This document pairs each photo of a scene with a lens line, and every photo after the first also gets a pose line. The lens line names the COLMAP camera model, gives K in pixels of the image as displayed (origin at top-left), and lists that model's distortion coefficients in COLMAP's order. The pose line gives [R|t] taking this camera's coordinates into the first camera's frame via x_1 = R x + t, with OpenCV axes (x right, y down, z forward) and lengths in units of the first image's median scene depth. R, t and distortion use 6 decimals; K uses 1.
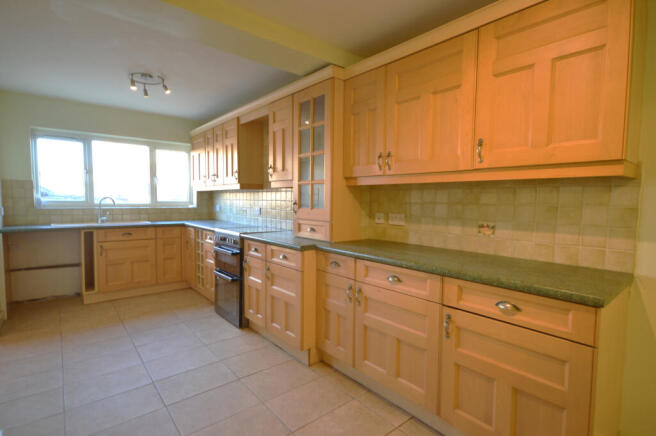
lens RADIAL K [[330.3, 0, 326.6], [0, 330.3, 219.2], [0, 0, 1]] dist [-0.005085, -0.000161]
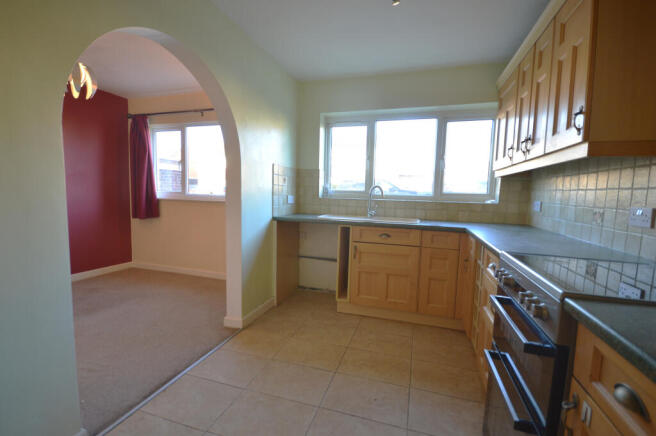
lens RADIAL K [[285.8, 0, 330.7], [0, 285.8, 219.4], [0, 0, 1]] dist [-0.012305, -0.000631]
pose [[0.531273, 0.081403, -0.843281, -0.129505], [-0.068282, 0.996249, 0.053152, -0.015230], [0.844445, 0.029343, 0.534838, 0.539278]]
